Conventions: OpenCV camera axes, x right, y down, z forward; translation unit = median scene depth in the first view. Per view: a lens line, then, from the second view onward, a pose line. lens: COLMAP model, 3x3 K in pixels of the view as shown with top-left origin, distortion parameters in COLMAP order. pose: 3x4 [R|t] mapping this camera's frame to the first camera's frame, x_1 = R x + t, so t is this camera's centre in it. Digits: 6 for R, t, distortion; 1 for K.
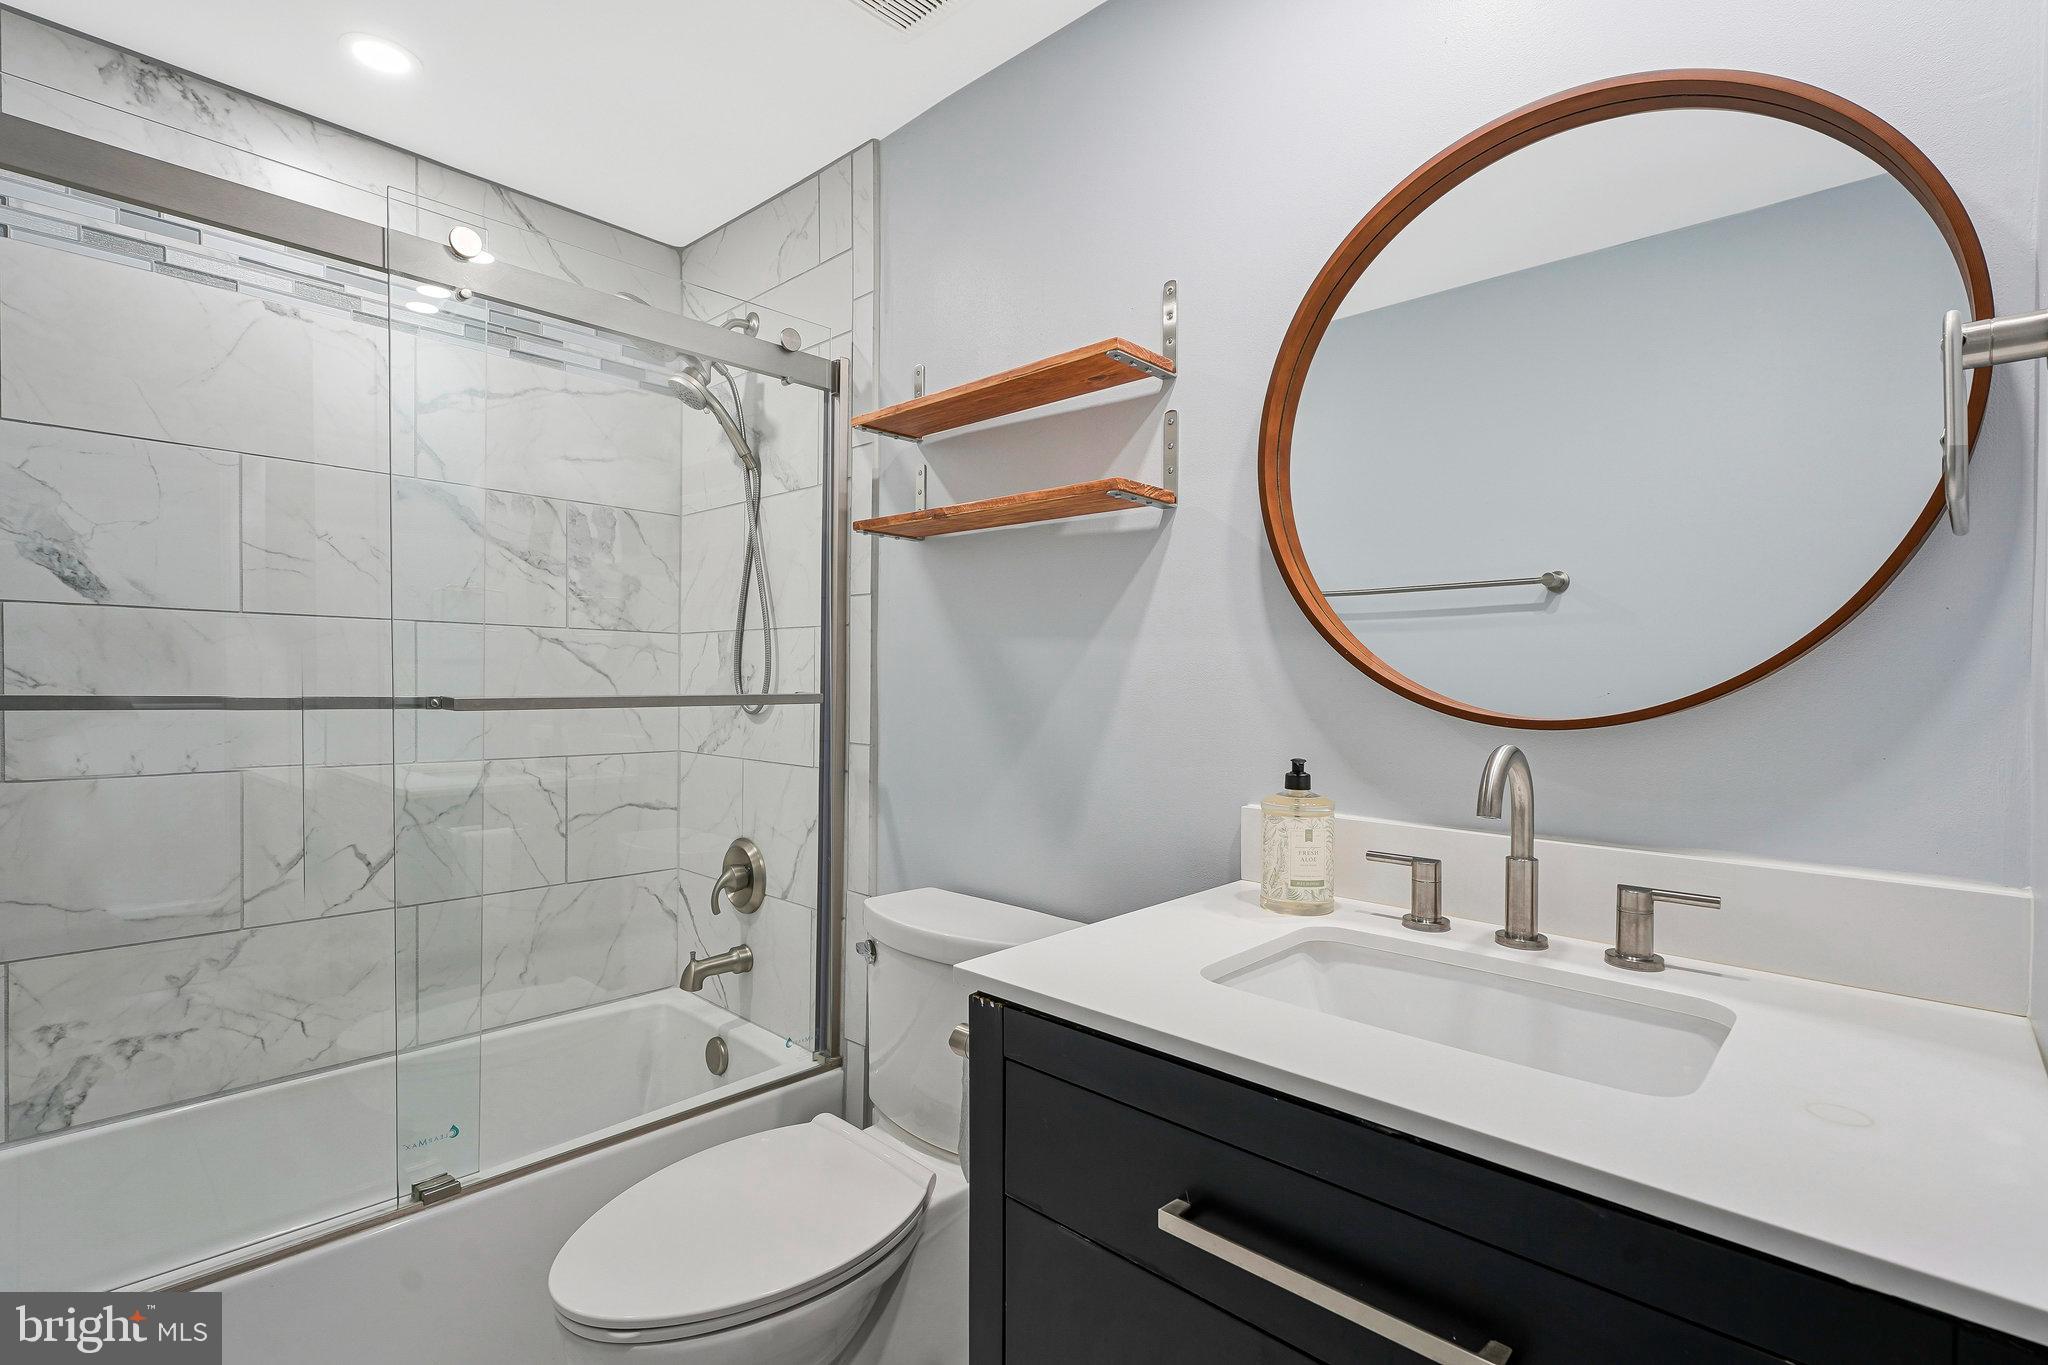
lens RADIAL K [[951.2, 0, 1019.1], [0, 951.2, 688.9], [0, 0, 1]] dist [-0.003599, -0.000726]
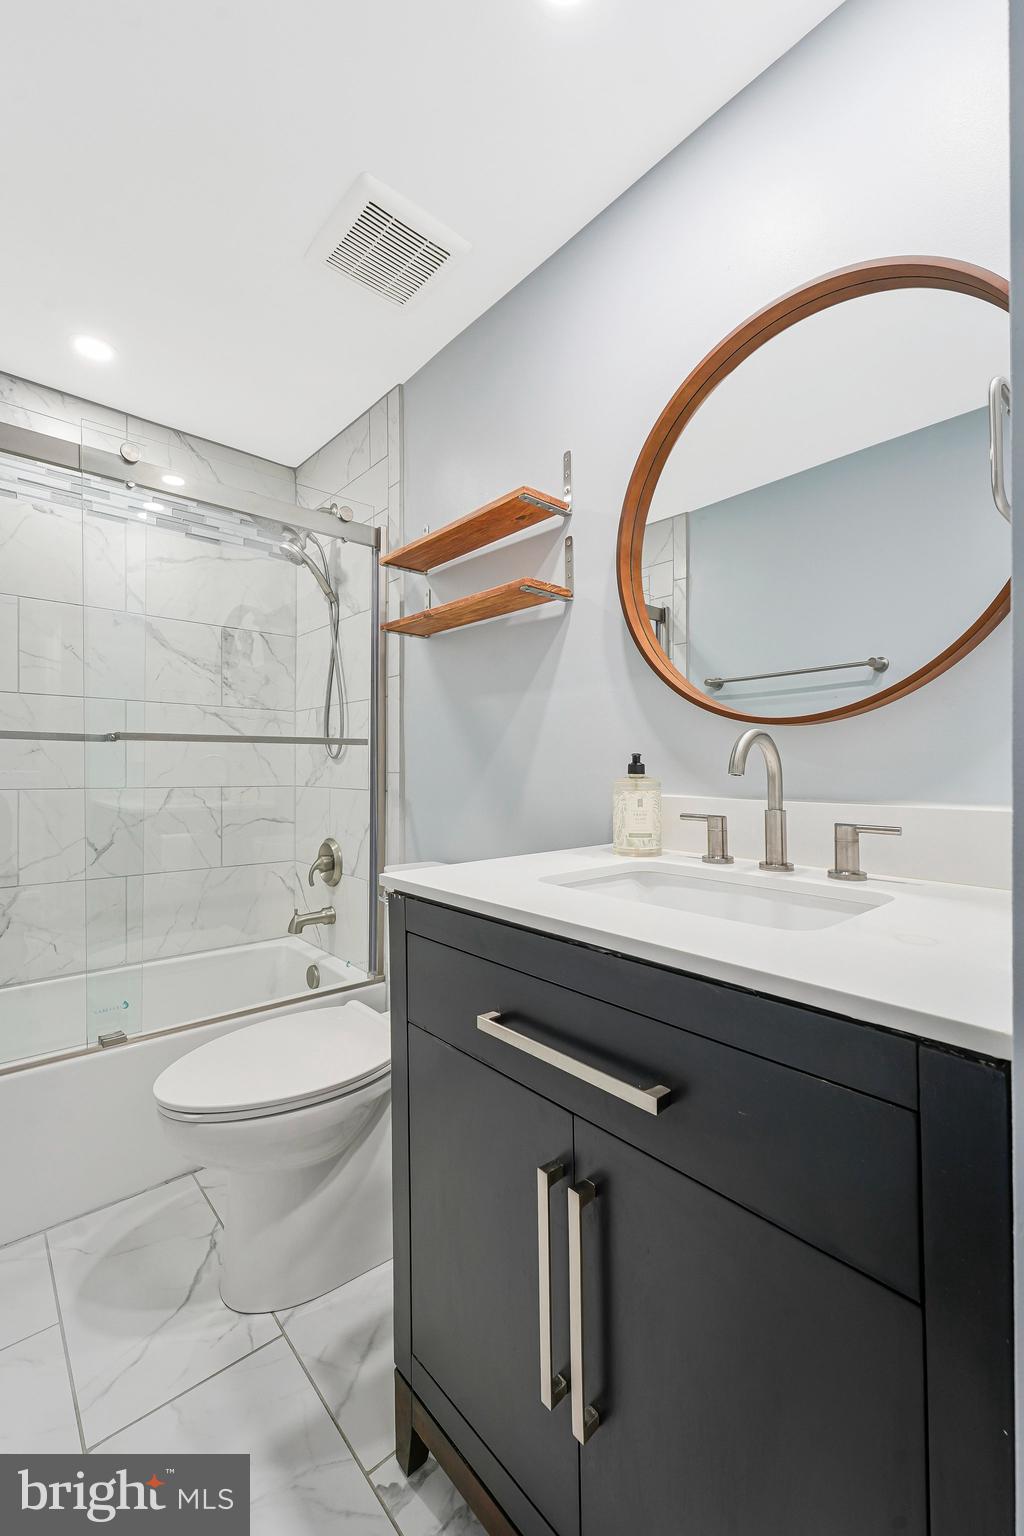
lens RADIAL K [[625.3, 0, 512.0], [0, 625.3, 768.0], [0, 0, 1]] dist [-0.002615, -0.000061]
pose [[0.995918, -0.011009, -0.089588, 0.116276], [0.009891, 0.999868, -0.012920, 0.066375], [0.089718, 0.011982, 0.995895, 0.003521]]
